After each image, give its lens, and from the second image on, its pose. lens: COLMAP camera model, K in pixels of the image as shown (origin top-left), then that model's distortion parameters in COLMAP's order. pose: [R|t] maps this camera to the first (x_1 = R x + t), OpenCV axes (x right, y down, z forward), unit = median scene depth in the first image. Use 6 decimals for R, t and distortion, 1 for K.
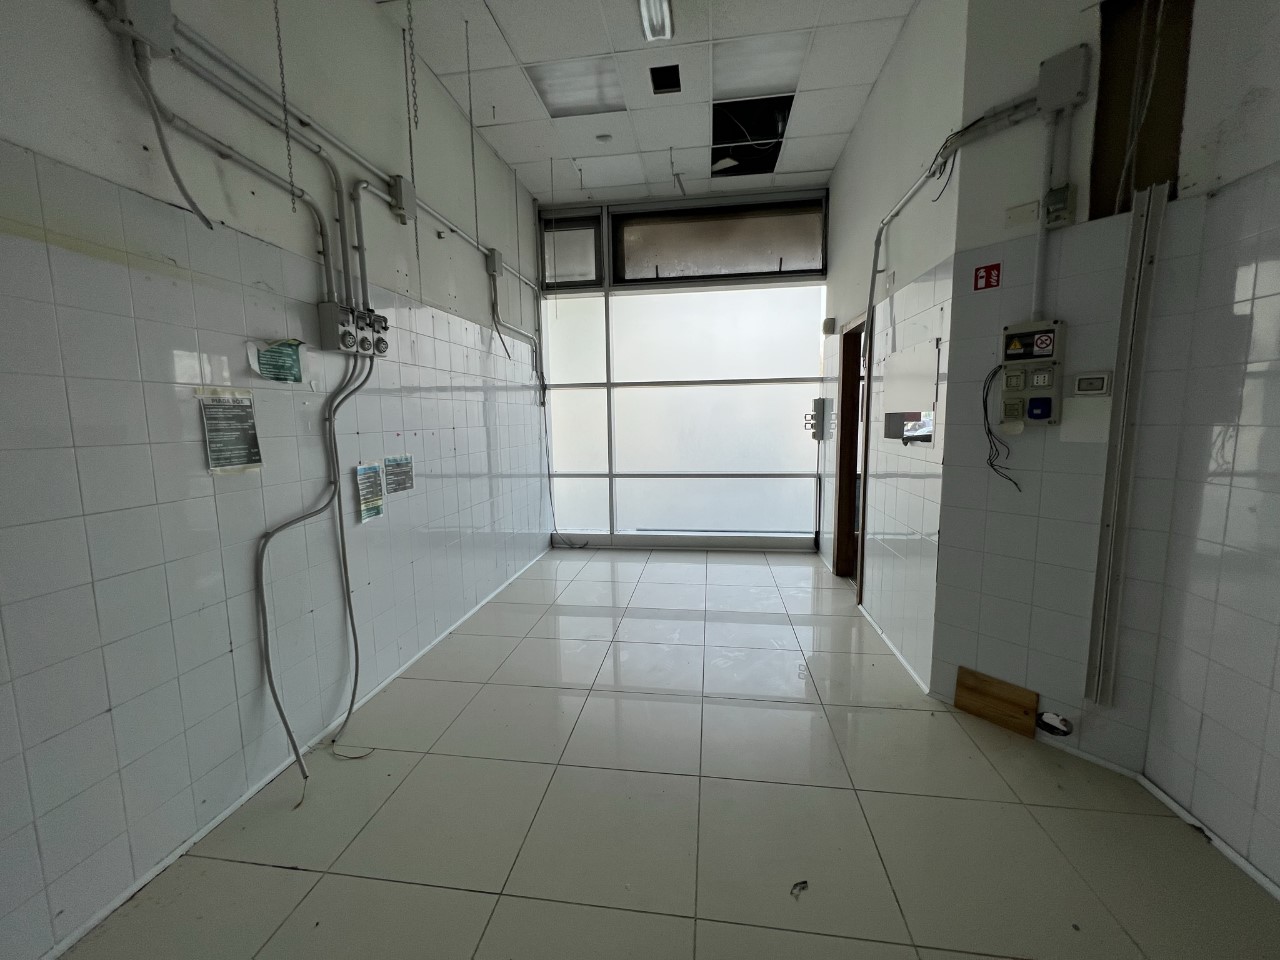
lens RADIAL K [[512.1, 0, 639.1], [0, 512.1, 477.9], [0, 0, 1]] dist [0.001795, -0.000437]
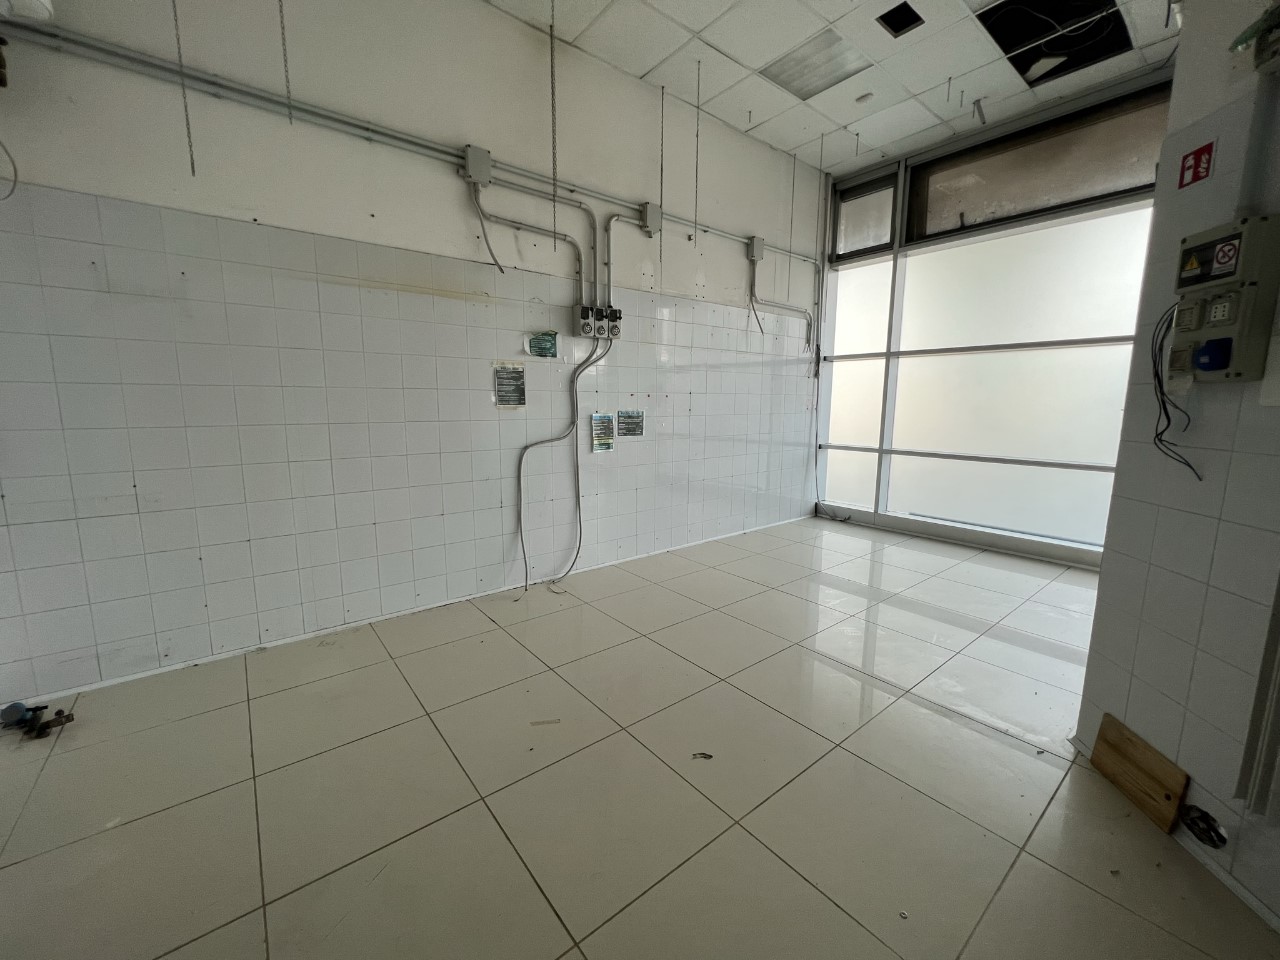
lens RADIAL K [[512.1, 0, 641.4], [0, 512.1, 479.5], [0, 0, 1]] dist [0.001795, -0.000437]
pose [[0.732263, 0.122918, -0.669838, 0.549083], [-0.096435, 0.992381, 0.076685, 0.037481], [0.674160, 0.008443, 0.738537, -0.004254]]
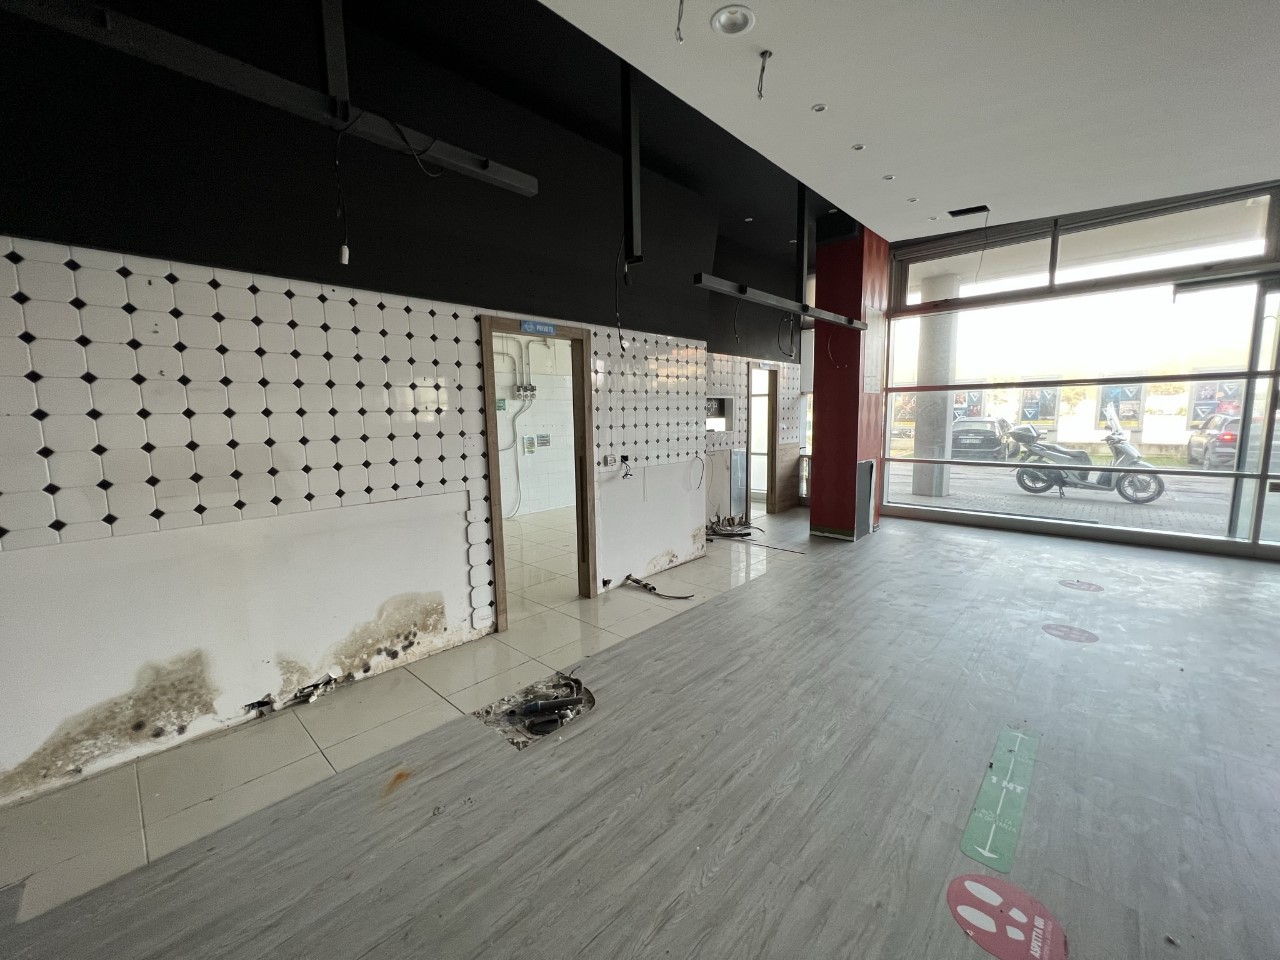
lens RADIAL K [[512.1, 0, 640.6], [0, 512.1, 477.1], [0, 0, 1]] dist [0.001795, -0.000437]
pose [[0.815670, 0.077792, -0.573263, 1.701346], [-0.063736, 0.996970, 0.044601, 0.037679], [0.574995, 0.000158, 0.818157, -1.046112]]
